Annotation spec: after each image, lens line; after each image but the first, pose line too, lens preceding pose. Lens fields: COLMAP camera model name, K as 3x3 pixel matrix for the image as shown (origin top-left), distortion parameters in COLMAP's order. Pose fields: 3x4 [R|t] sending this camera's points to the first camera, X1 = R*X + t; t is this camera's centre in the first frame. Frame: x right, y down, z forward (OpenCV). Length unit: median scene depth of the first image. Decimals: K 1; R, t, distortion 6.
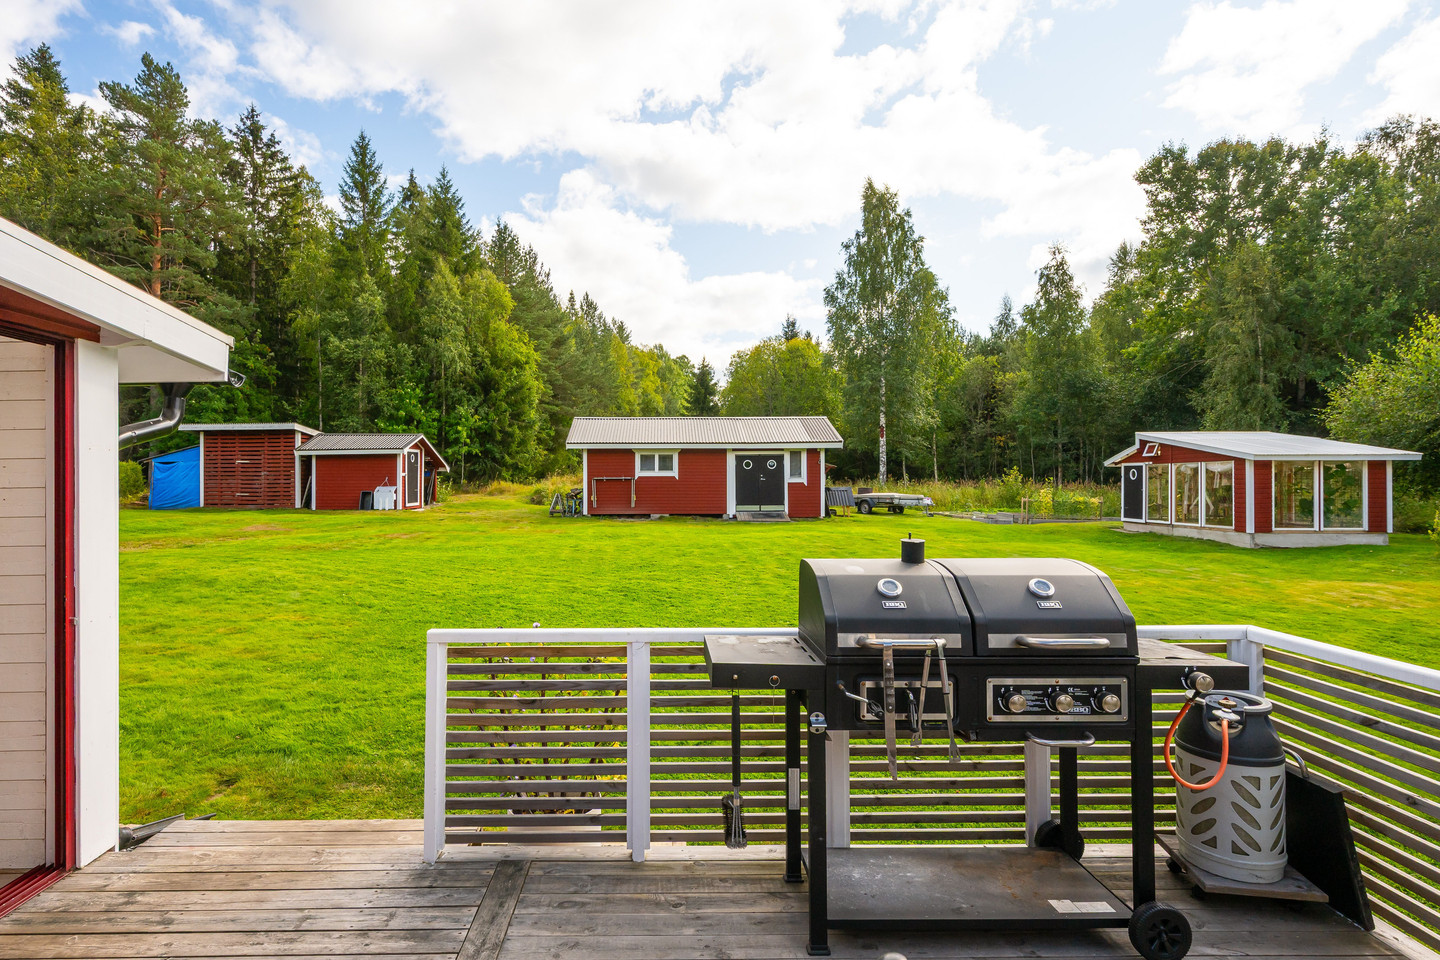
lens RADIAL K [[703.8, 0, 720.0], [0, 703.8, 480.0], [0, 0, 1]] dist [0.028303, -0.000105]
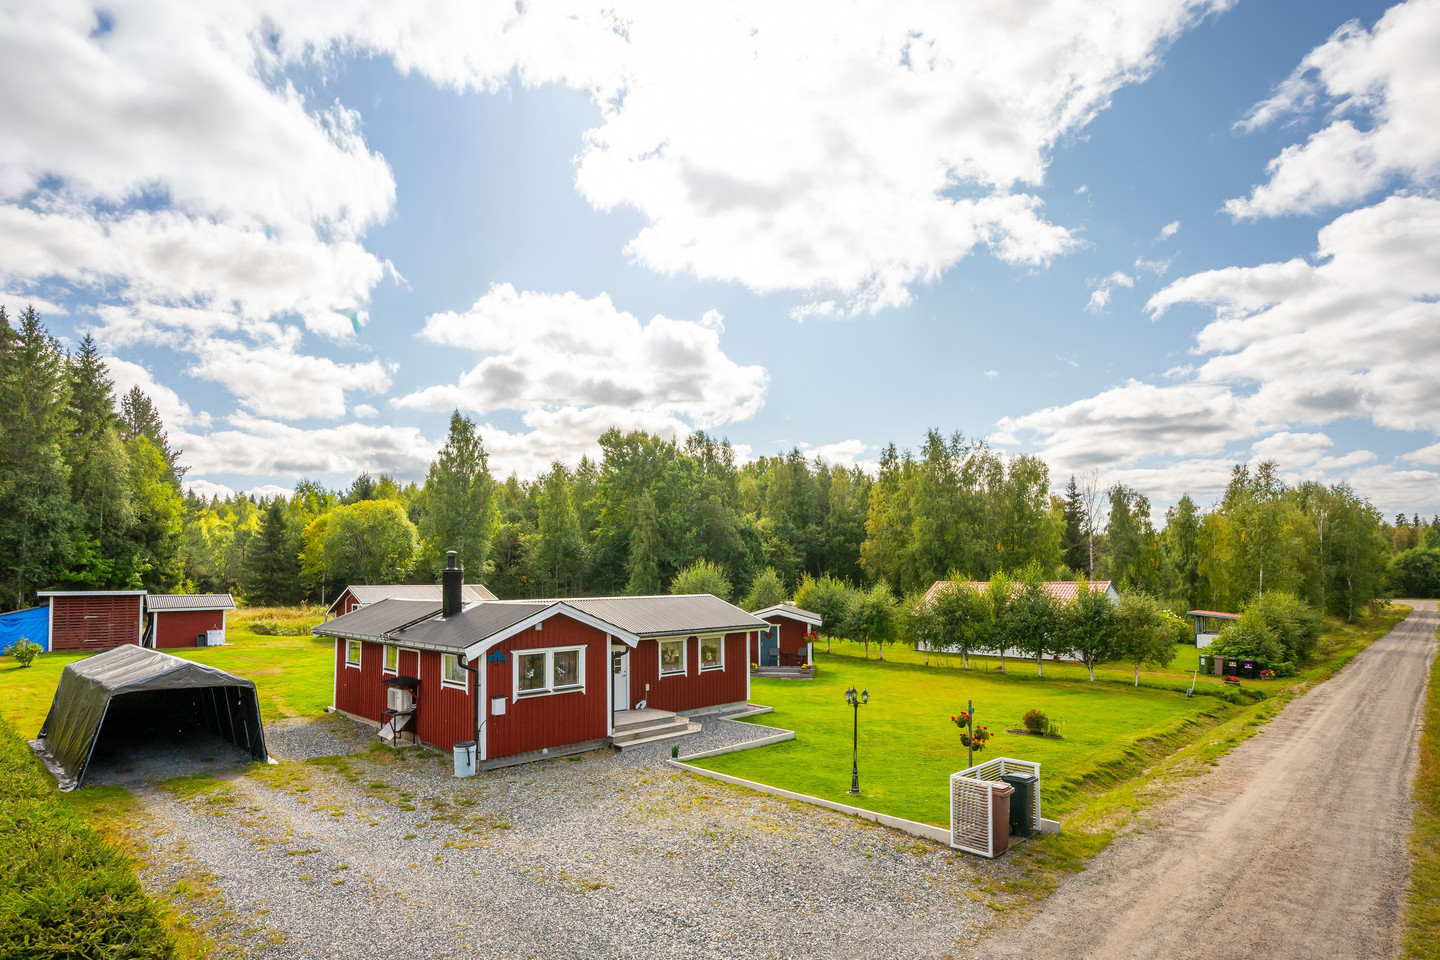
lens RADIAL K [[788.5, 0, 720.0], [0, 788.5, 480.0], [0, 0, 1]] dist [0.000341, 0.000450]
pose [[0.733601, 0.080710, 0.674771, -0.714091], [-0.001615, 0.993127, -0.117033, -0.099331], [-0.679579, 0.084766, 0.728689, -0.891554]]
